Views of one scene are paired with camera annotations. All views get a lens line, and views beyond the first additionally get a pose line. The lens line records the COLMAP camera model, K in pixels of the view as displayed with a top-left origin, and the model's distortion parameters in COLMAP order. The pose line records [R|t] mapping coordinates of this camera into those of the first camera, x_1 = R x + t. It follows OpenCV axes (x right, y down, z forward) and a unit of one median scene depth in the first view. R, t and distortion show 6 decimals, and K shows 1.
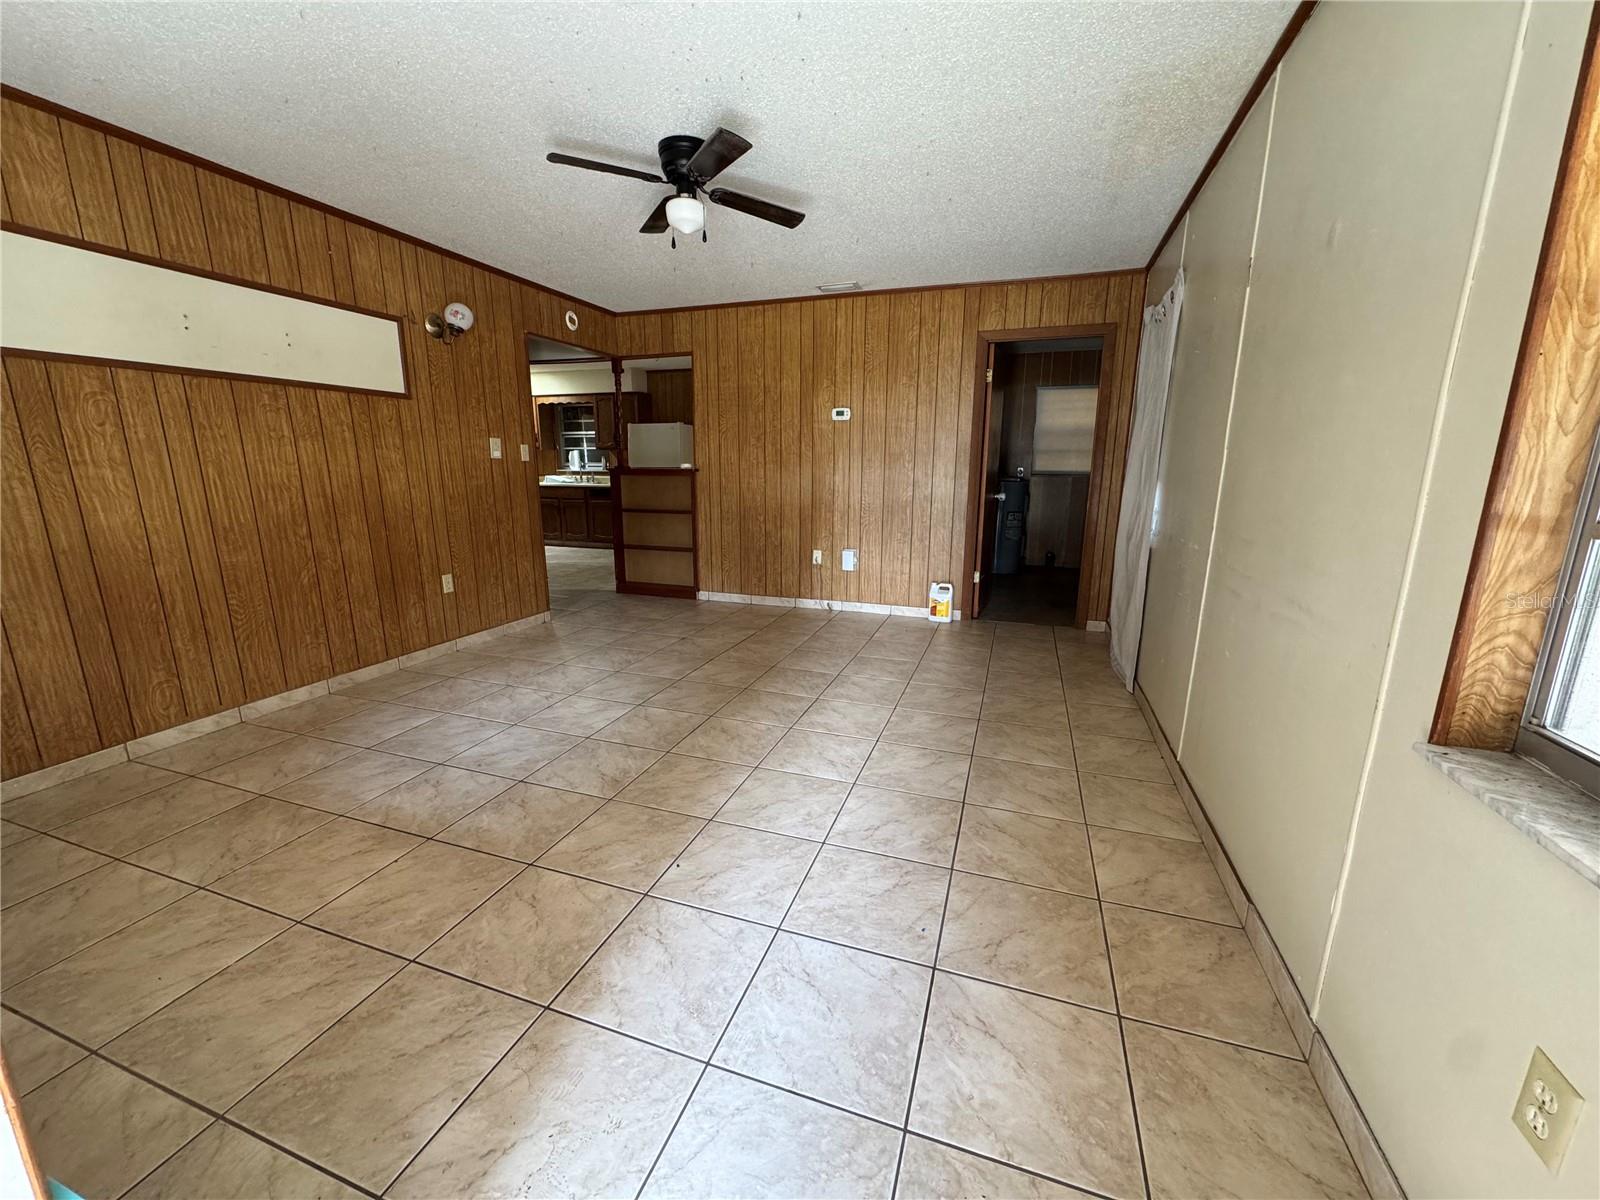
lens RADIAL K [[639.6, 0, 791.1], [0, 639.6, 608.8], [0, 0, 1]] dist [0.002053, 0.000029]
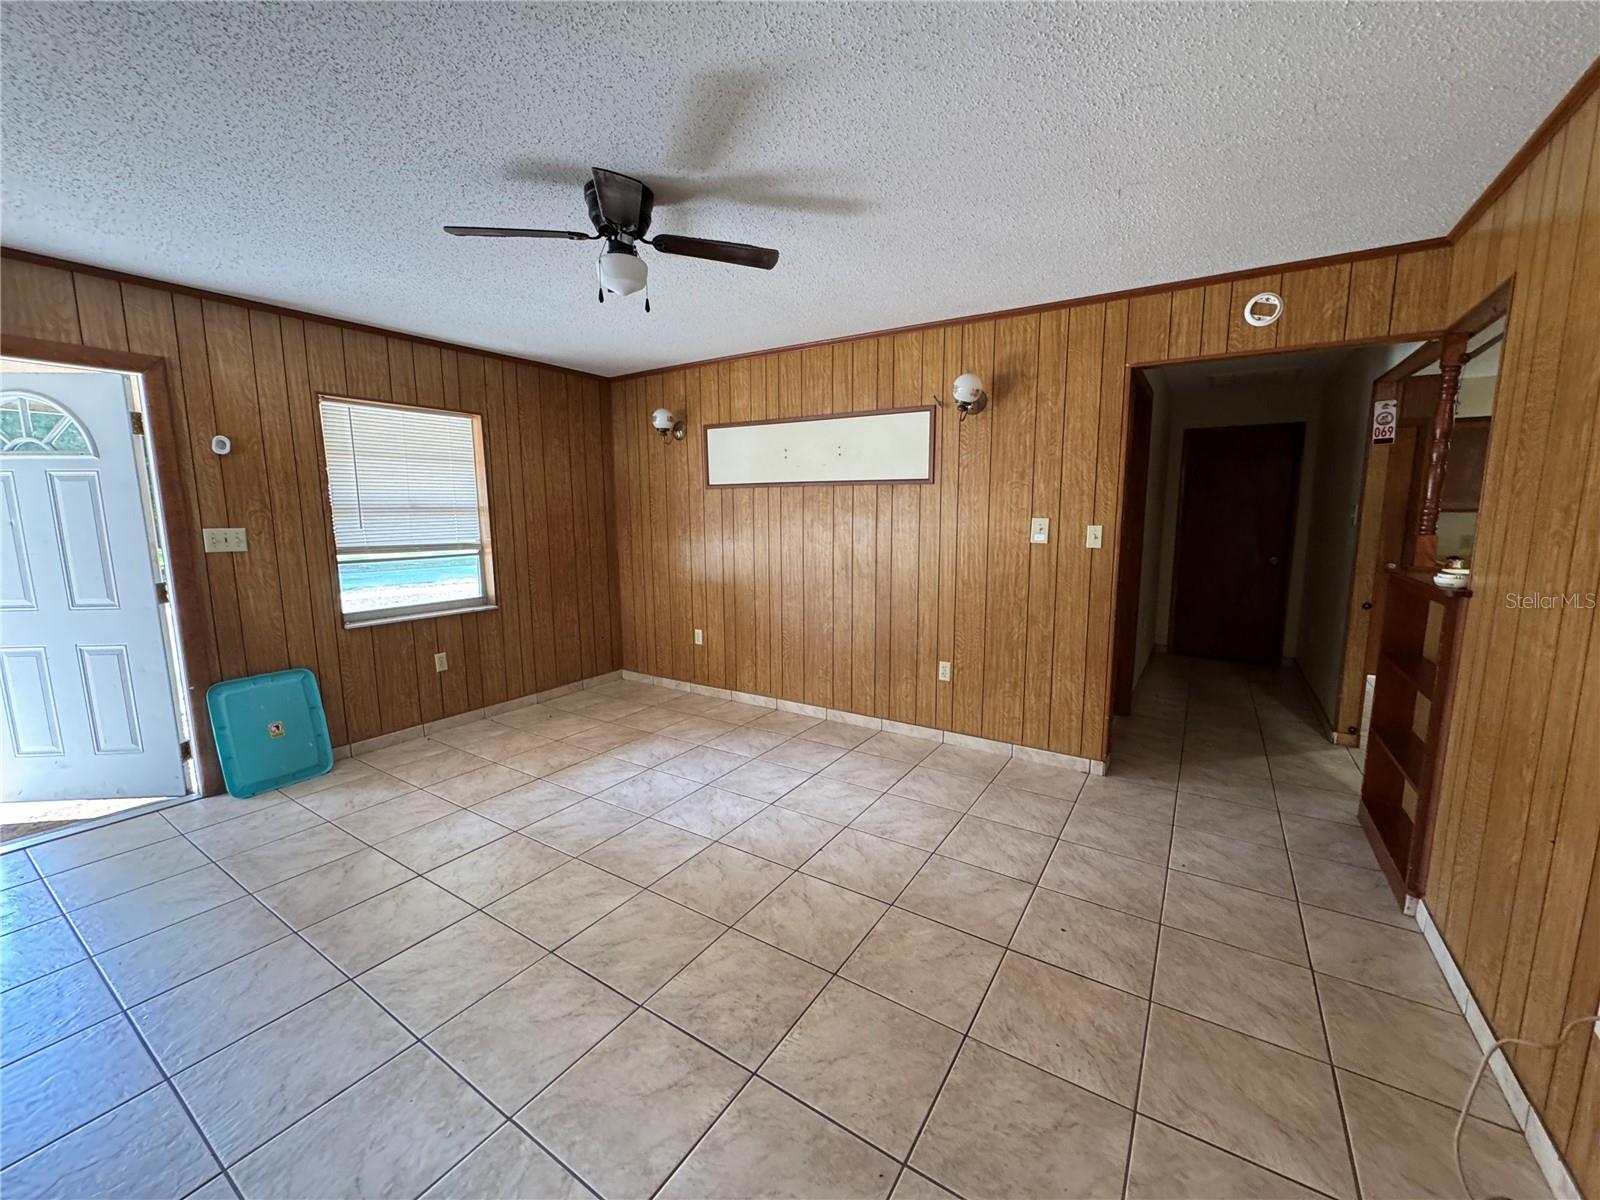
lens RADIAL K [[639.6, 0, 792.9], [0, 639.6, 599.3], [0, 0, 1]] dist [0.002053, 0.000029]
pose [[-0.236968, 0.134978, -0.962095, 0.430182], [-0.213771, 0.958786, 0.187166, -0.284511], [0.947707, 0.250021, -0.198347, 1.002162]]
